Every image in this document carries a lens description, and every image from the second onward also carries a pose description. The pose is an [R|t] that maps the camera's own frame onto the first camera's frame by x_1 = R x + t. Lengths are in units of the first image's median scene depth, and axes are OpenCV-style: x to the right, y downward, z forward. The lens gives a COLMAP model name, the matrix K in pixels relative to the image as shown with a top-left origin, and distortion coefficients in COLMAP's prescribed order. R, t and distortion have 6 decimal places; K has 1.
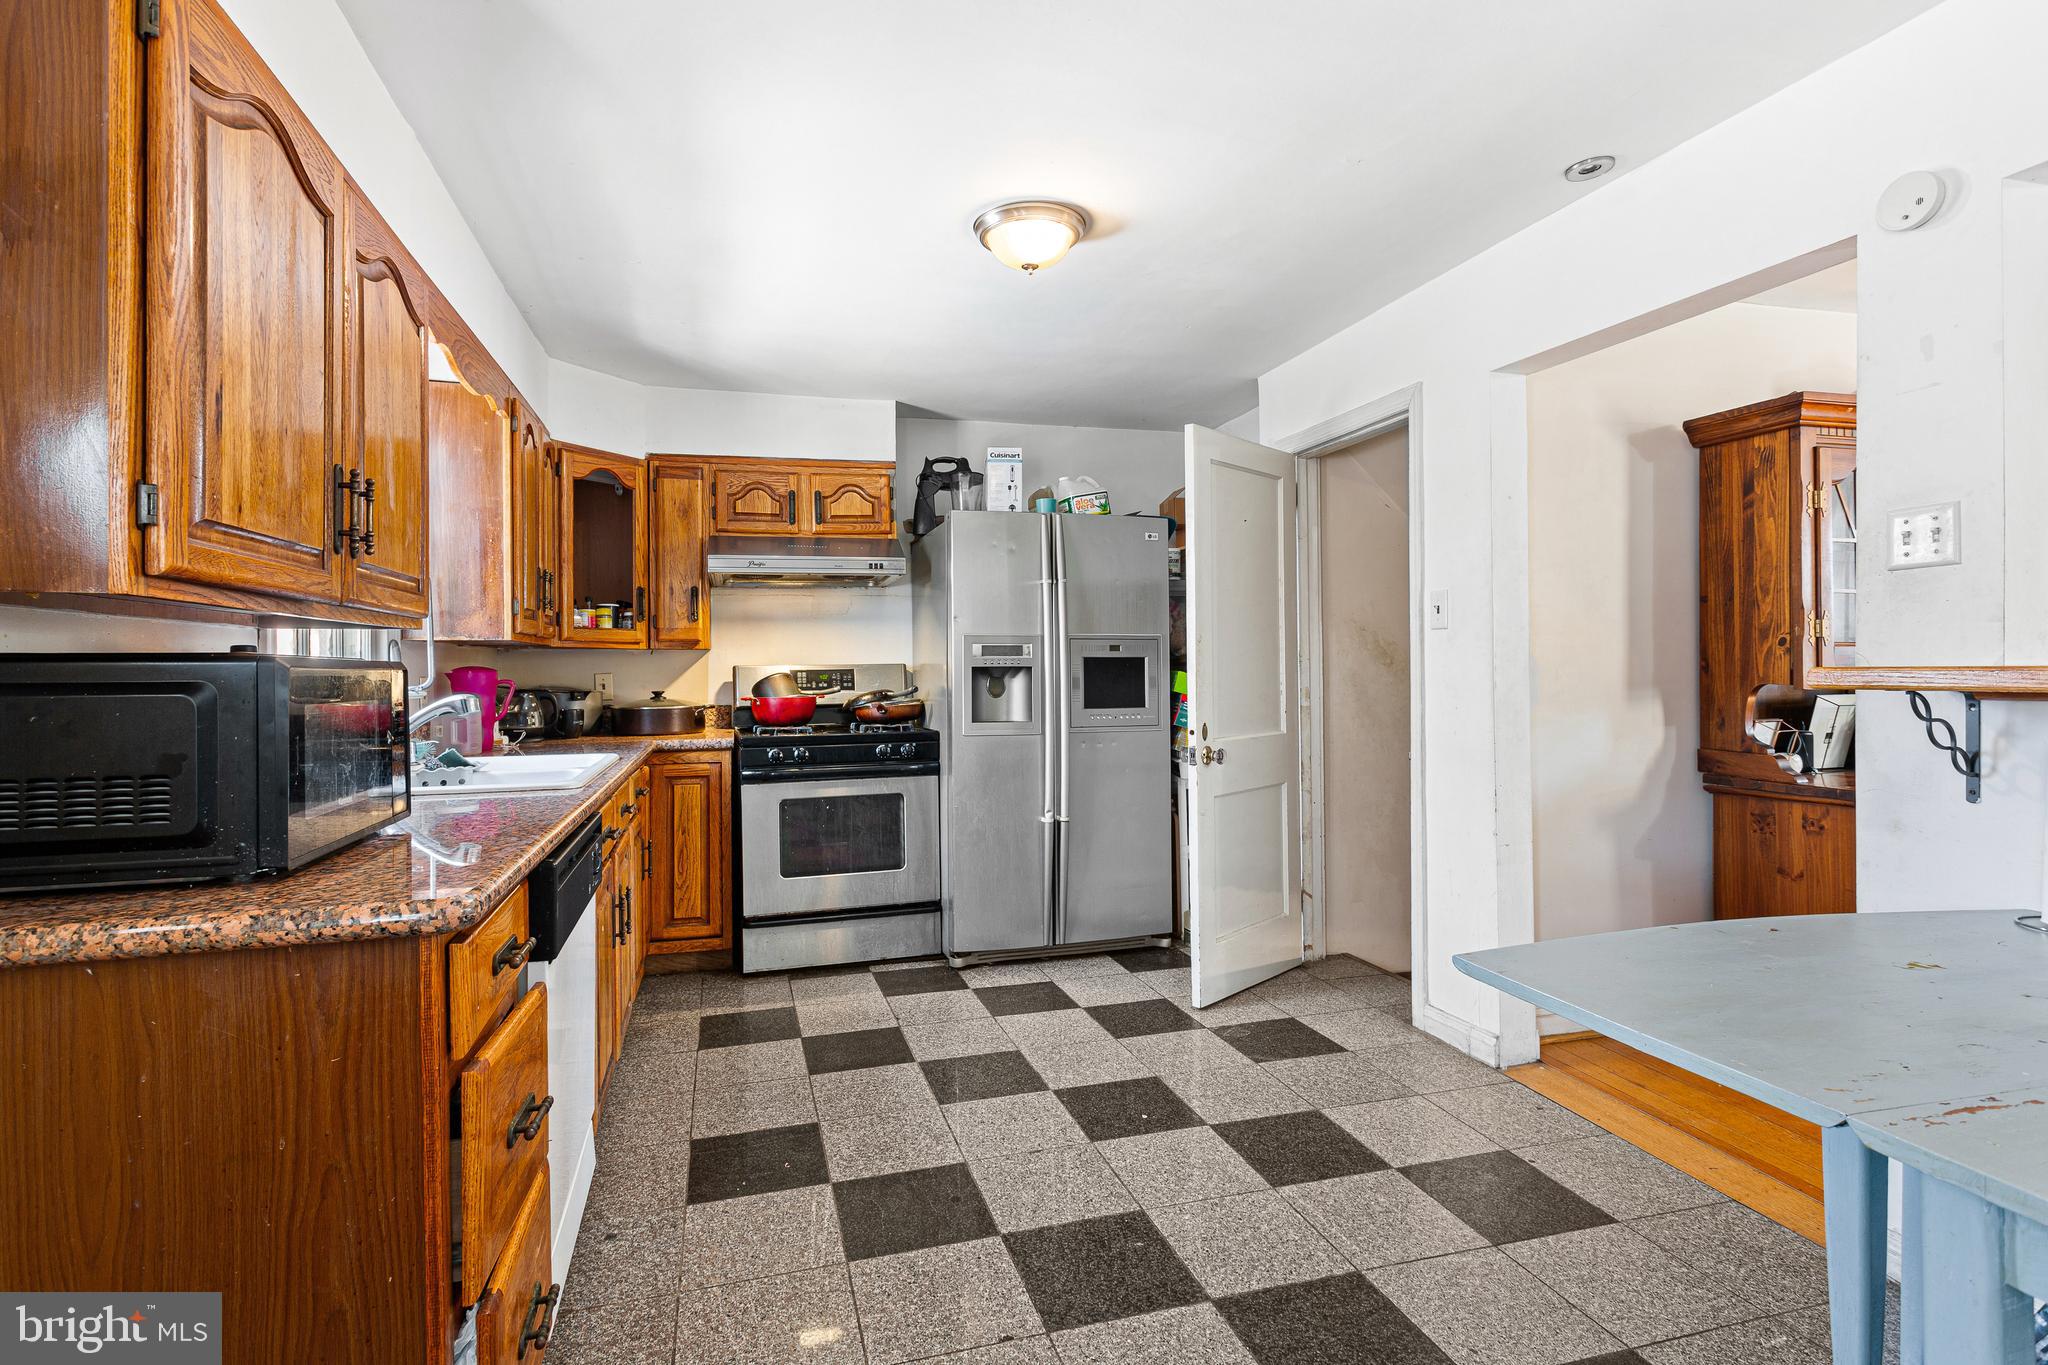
lens RADIAL K [[992.4, 0, 1023.6], [0, 992.4, 674.4], [0, 0, 1]] dist [0.002266, 0.000075]
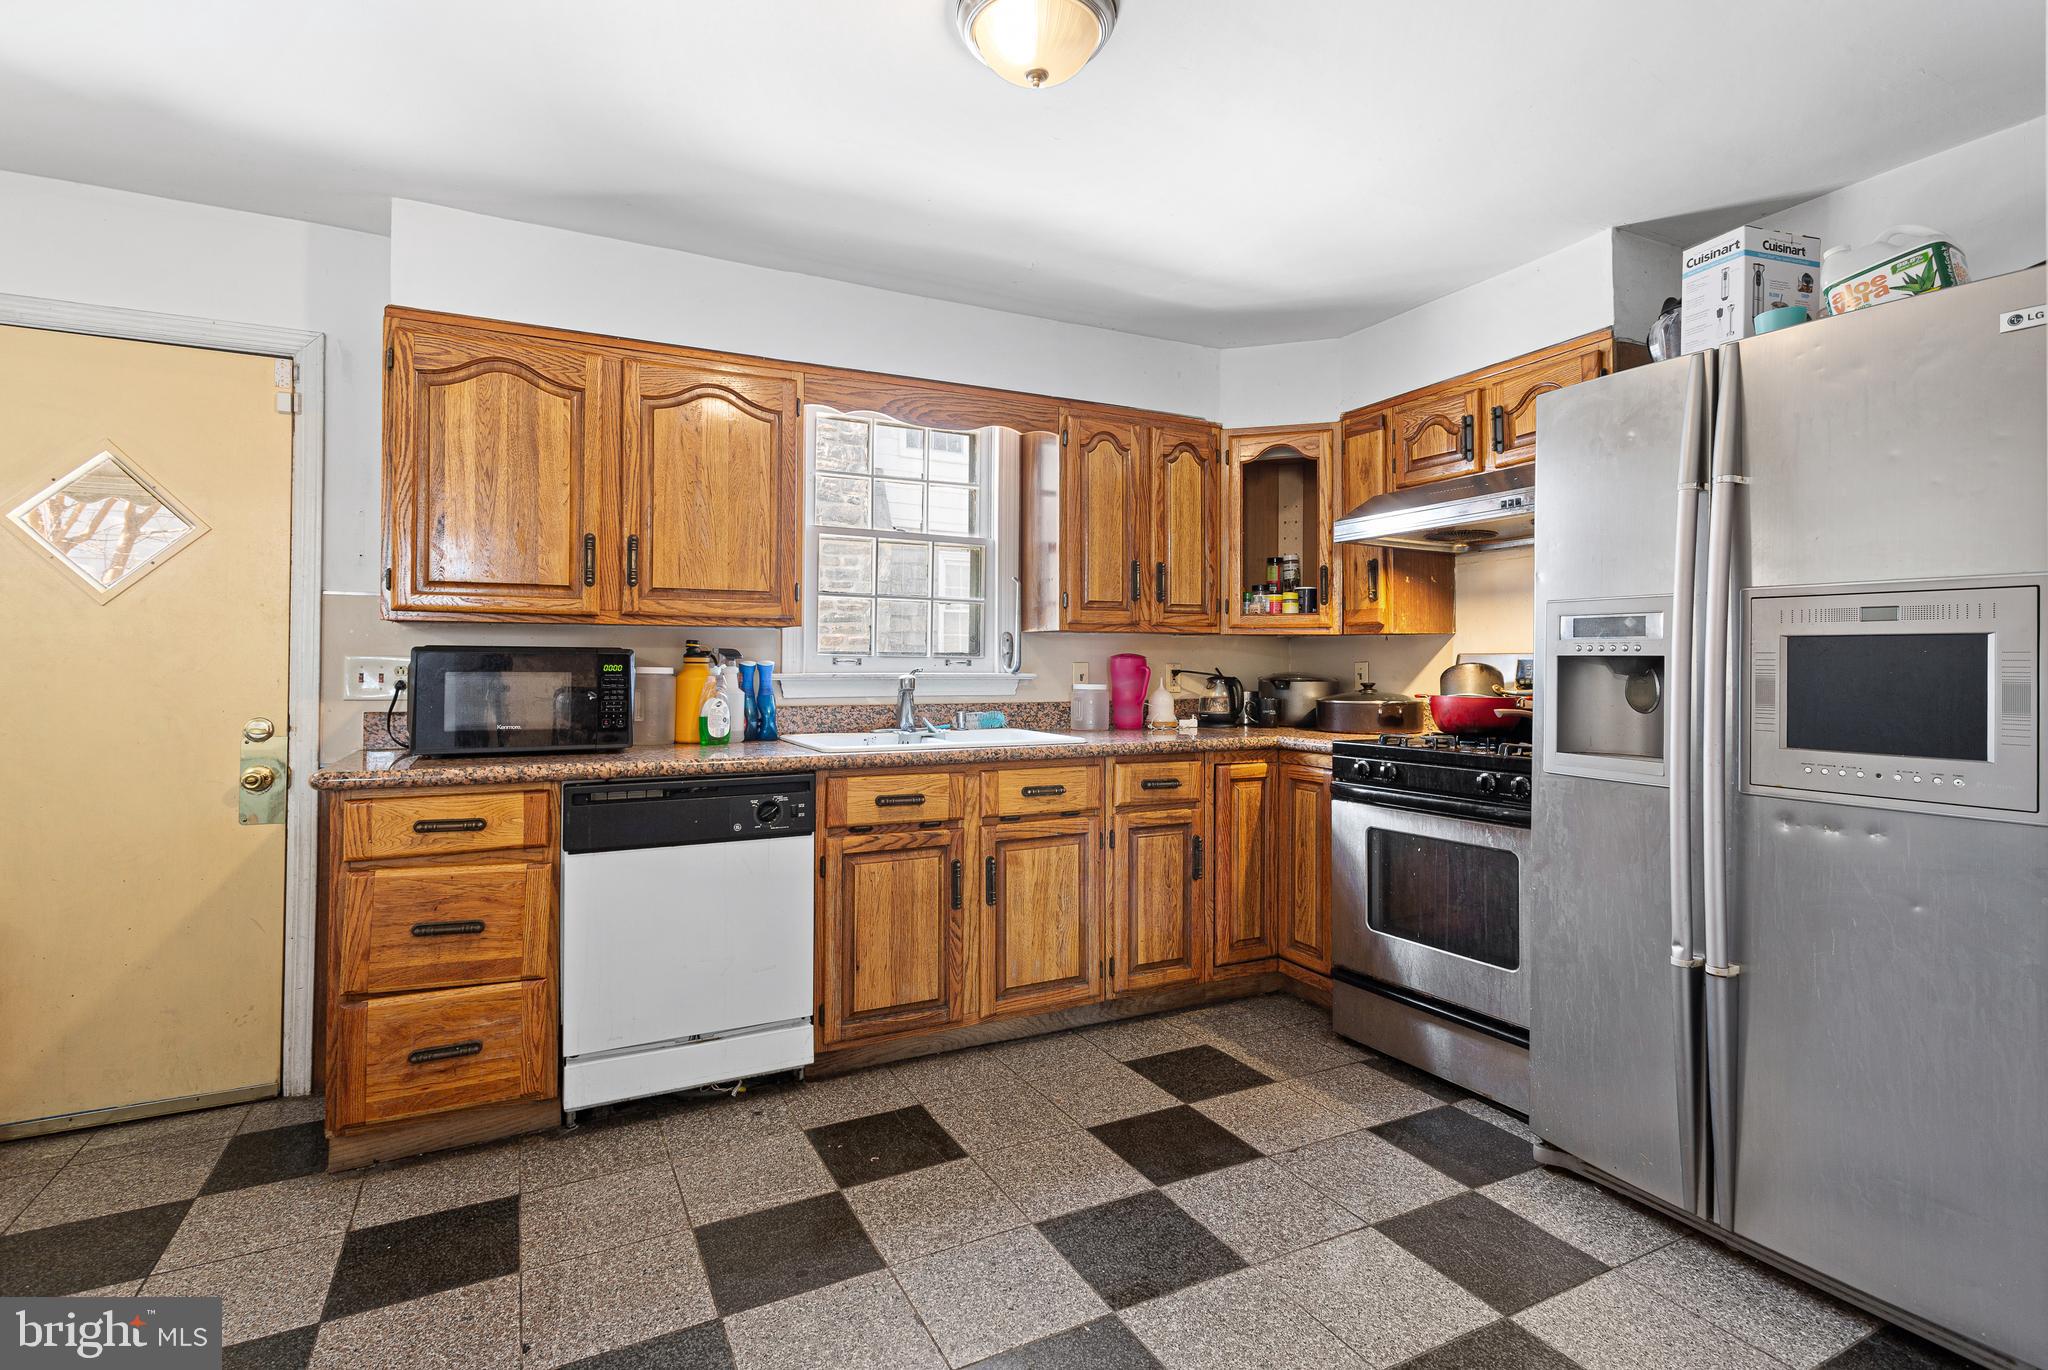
lens RADIAL K [[992.4, 0, 1008.2], [0, 992.4, 655.7], [0, 0, 1]] dist [0.002266, 0.000075]
pose [[0.184631, 0.003551, -0.982801, 0.463390], [-0.008681, 0.999960, 0.001982, -0.006084], [0.982770, 0.008165, 0.184655, 0.579627]]
